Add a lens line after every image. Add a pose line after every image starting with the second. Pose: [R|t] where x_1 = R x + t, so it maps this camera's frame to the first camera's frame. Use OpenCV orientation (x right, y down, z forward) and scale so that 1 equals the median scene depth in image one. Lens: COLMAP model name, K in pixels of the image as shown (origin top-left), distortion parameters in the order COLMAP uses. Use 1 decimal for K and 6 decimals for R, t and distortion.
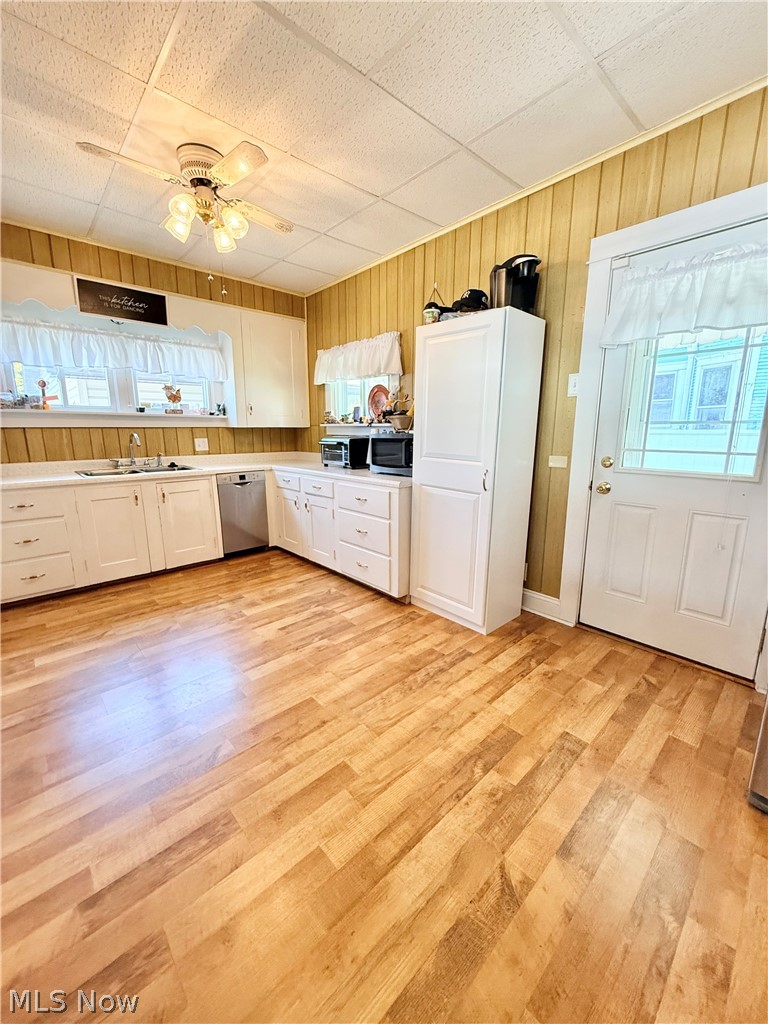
lens RADIAL K [[409.4, 0, 383.1], [0, 409.4, 510.4], [0, 0, 1]] dist [0.000071, -0.000216]
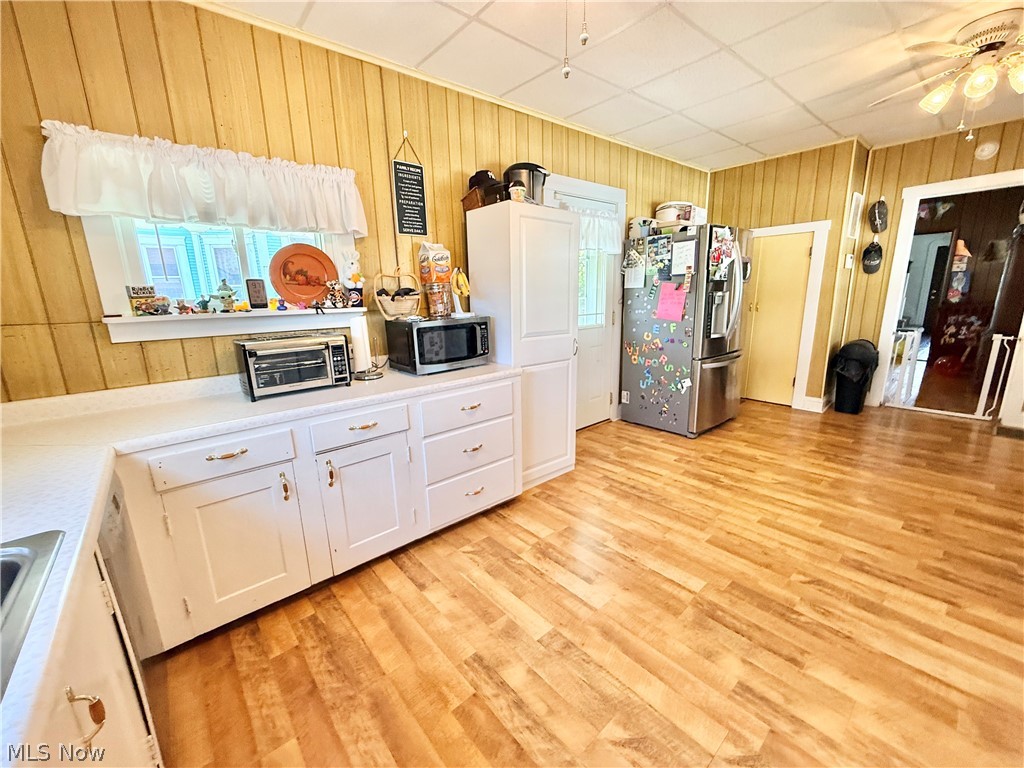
lens RADIAL K [[409.4, 0, 515.8], [0, 409.4, 385.4], [0, 0, 1]] dist [0.000071, -0.000216]
pose [[0.024585, -0.216952, 0.975873, -0.821885], [0.226081, 0.952084, 0.205968, -0.213027], [-0.973798, 0.215563, 0.072455, 0.910537]]
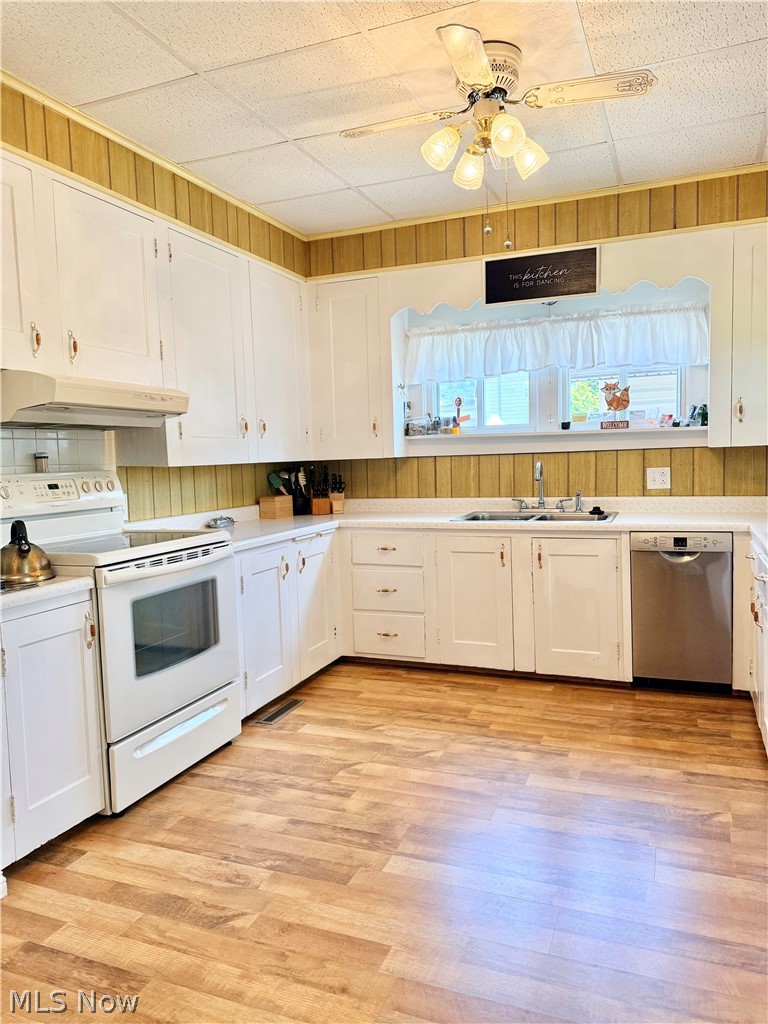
lens RADIAL K [[720.6, 0, 378.7], [0, 720.6, 512.1], [0, 0, 1]] dist [0.044926, -0.057631]
pose [[0.424506, 0.060961, -0.903370, 0.451129], [-0.149184, 0.988804, -0.003378, -0.078058], [0.893050, 0.136202, 0.428848, 0.332320]]
